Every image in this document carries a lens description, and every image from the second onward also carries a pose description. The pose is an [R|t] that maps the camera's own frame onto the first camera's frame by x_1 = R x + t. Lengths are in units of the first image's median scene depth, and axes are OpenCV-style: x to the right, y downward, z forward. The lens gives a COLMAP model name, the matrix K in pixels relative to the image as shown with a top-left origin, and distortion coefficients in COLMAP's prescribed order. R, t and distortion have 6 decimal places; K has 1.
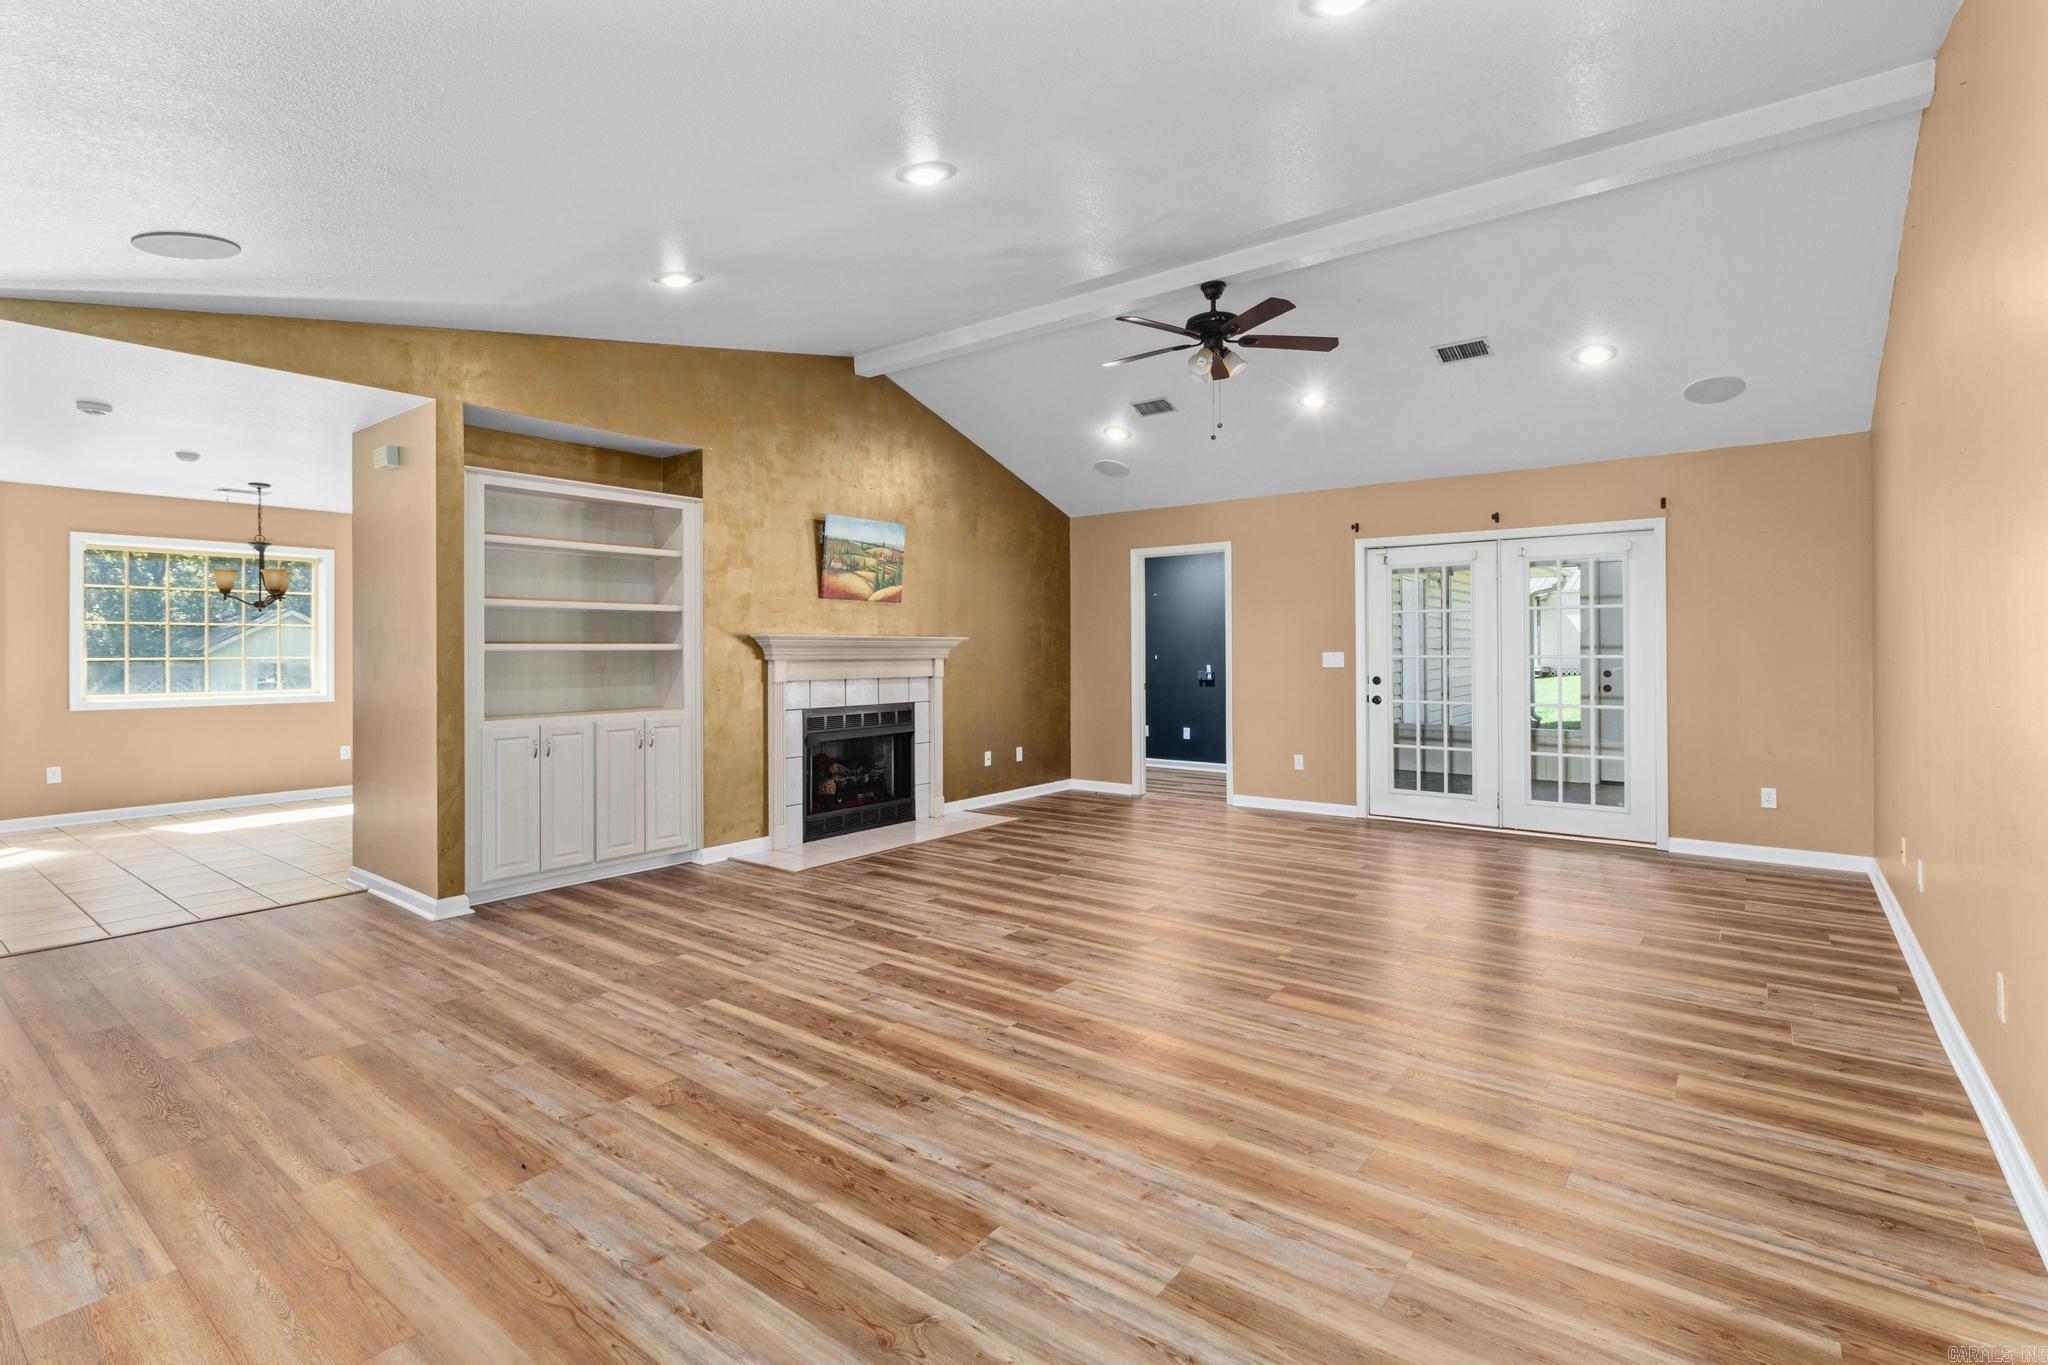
lens RADIAL K [[956.0, 0, 1053.8], [0, 956.0, 652.3], [0, 0, 1]] dist [0.003521, -0.000224]
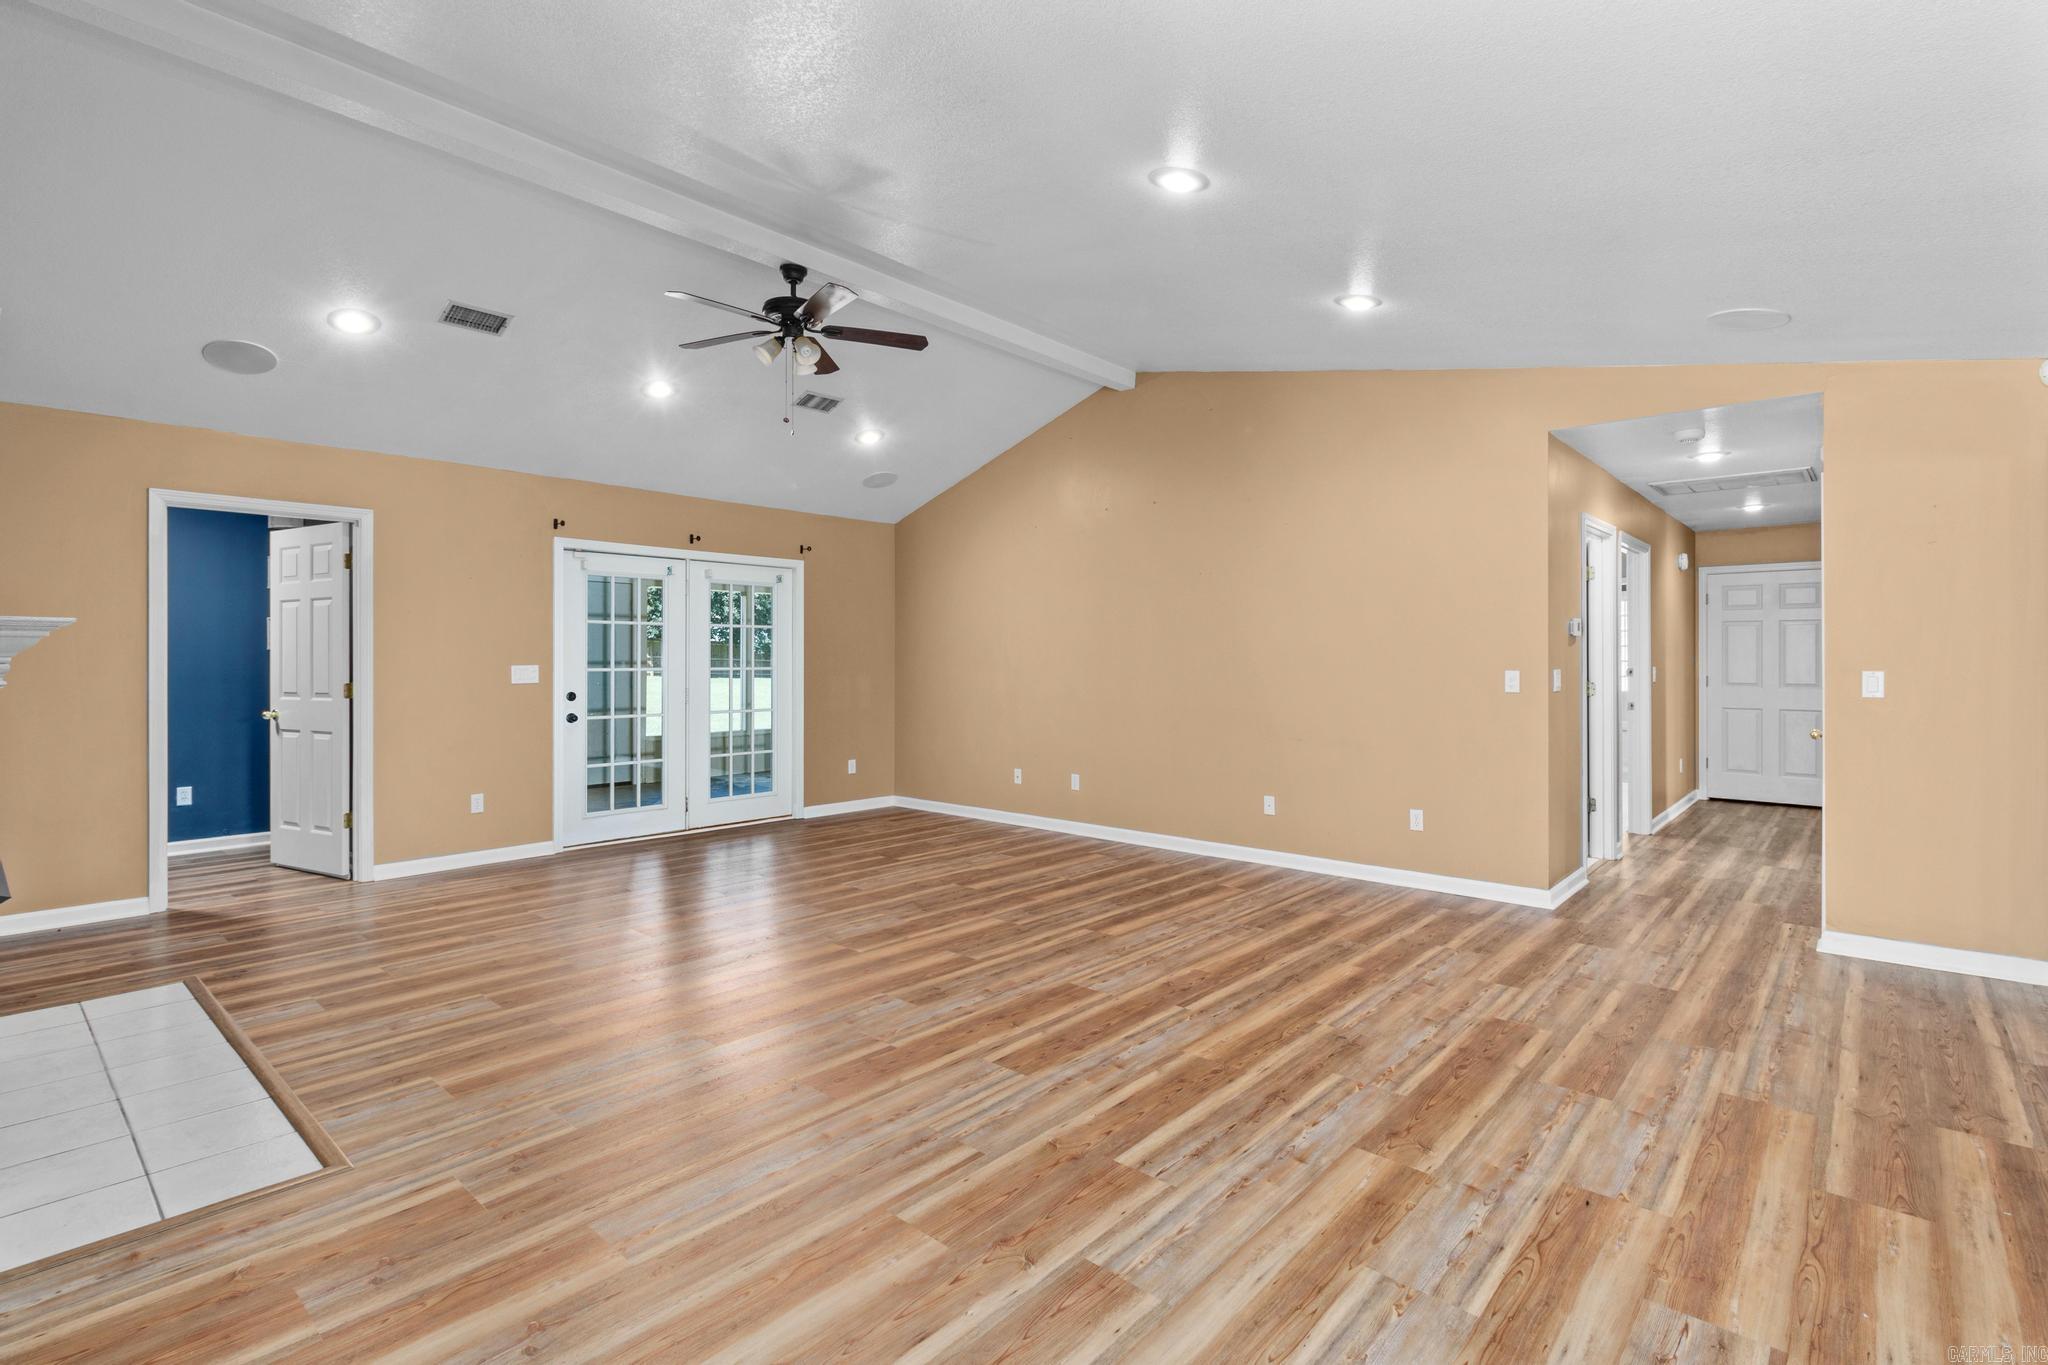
lens RADIAL K [[956.0, 0, 1023.5], [0, 956.0, 662.8], [0, 0, 1]] dist [0.003521, -0.000224]
pose [[0.086323, 0.001298, 0.996266, -1.143317], [0.003003, 0.999994, -0.001563, 0.000623], [-0.996263, 0.003127, 0.086318, 1.087310]]
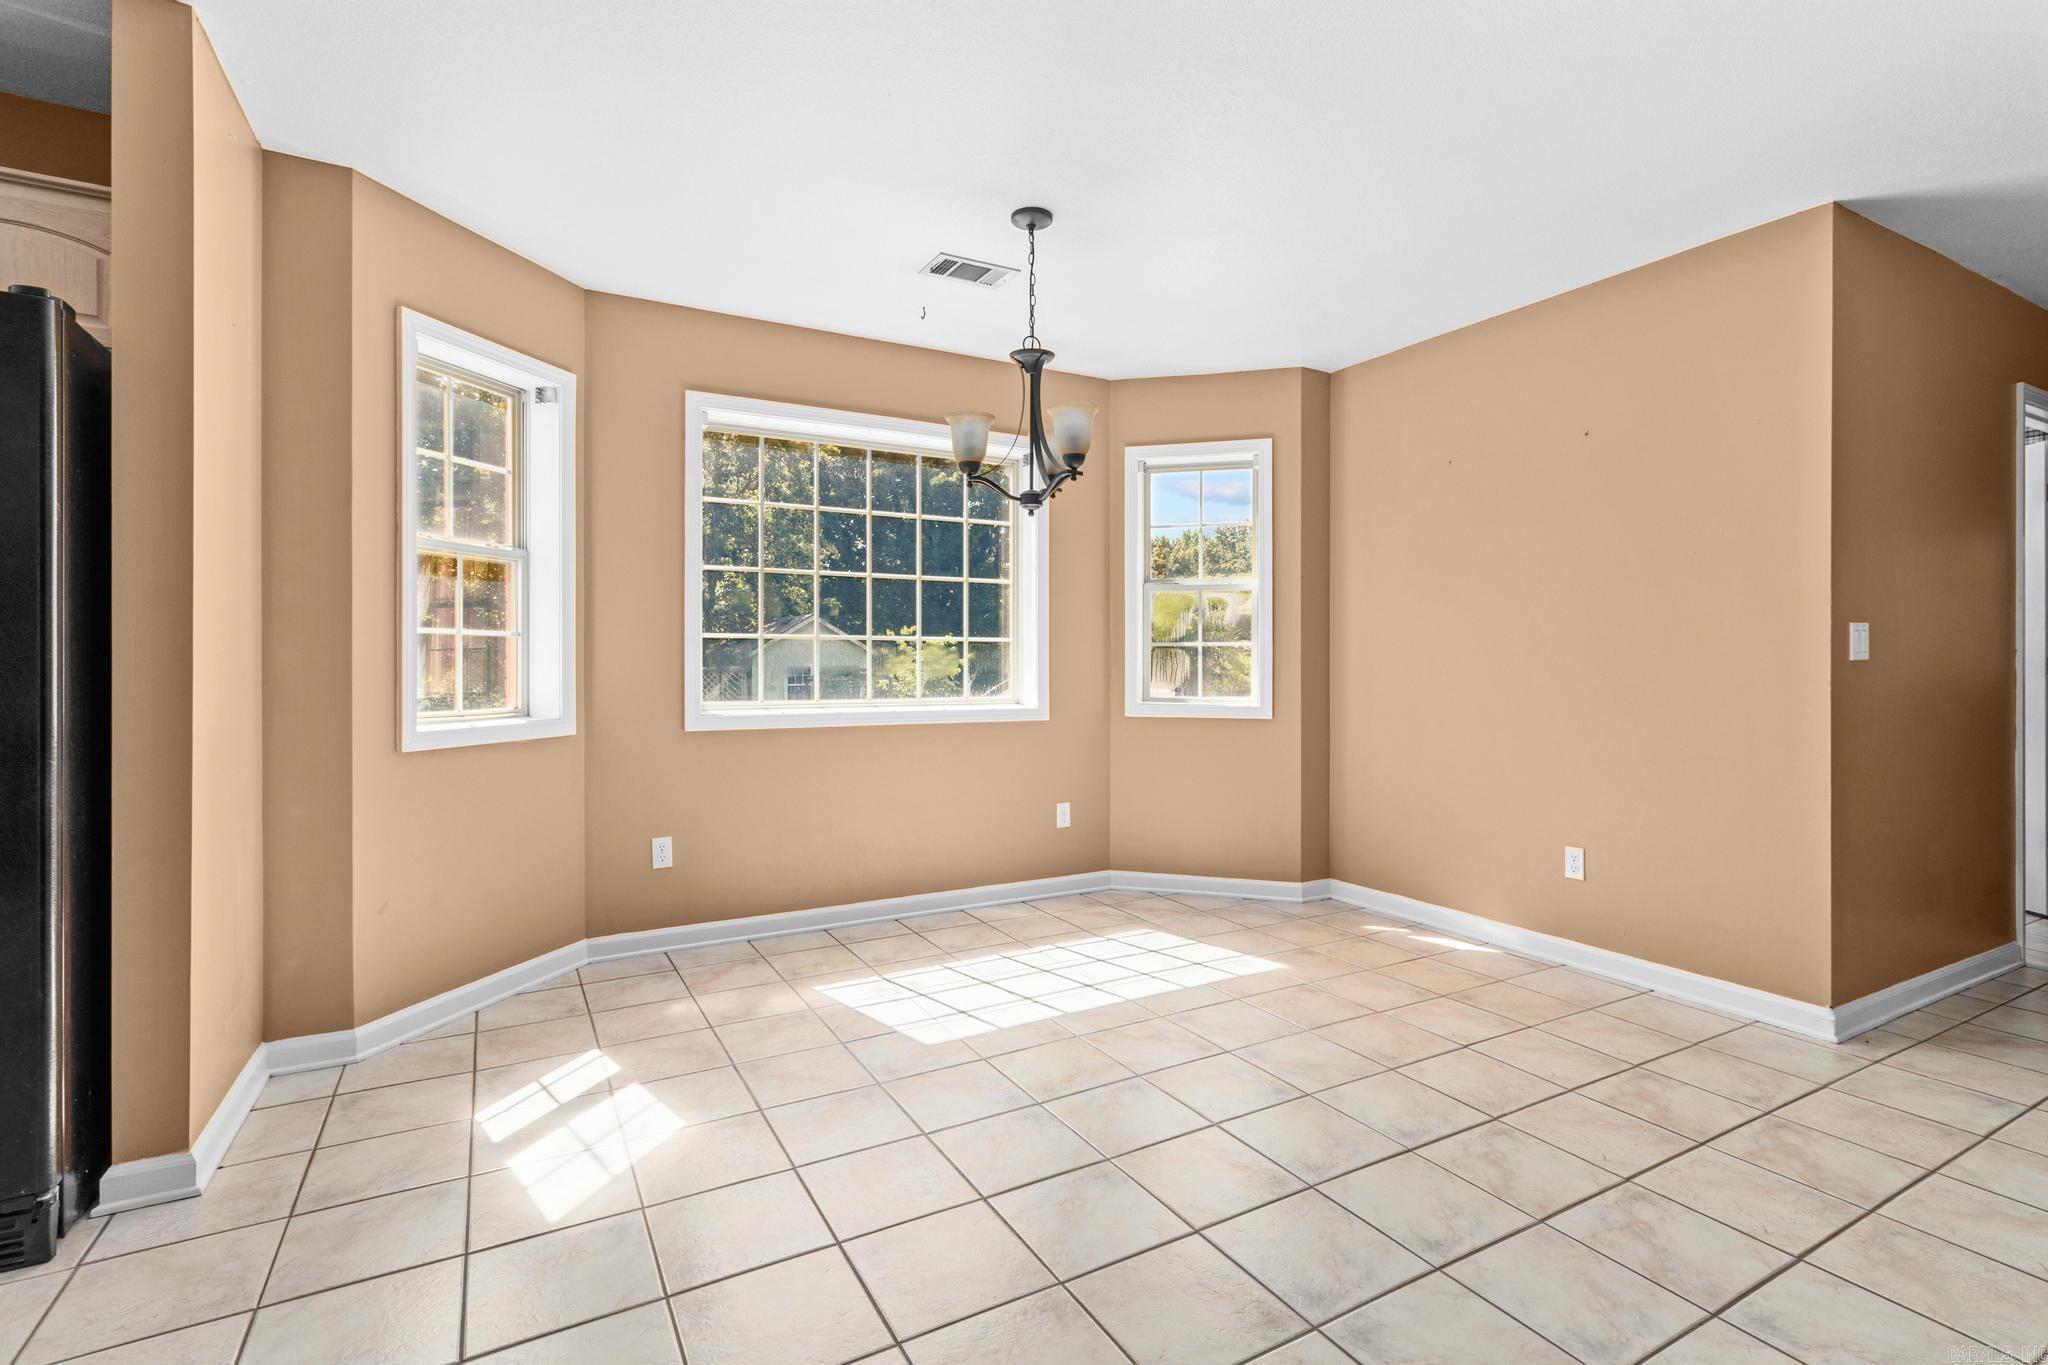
lens RADIAL K [[956.0, 0, 1025.4], [0, 956.0, 673.3], [0, 0, 1]] dist [0.003521, -0.000224]
pose [[0.916596, 0.009022, -0.399714, -0.365610], [-0.005724, 0.999939, 0.009442, 0.013003], [0.399774, -0.006366, 0.916591, 0.336429]]
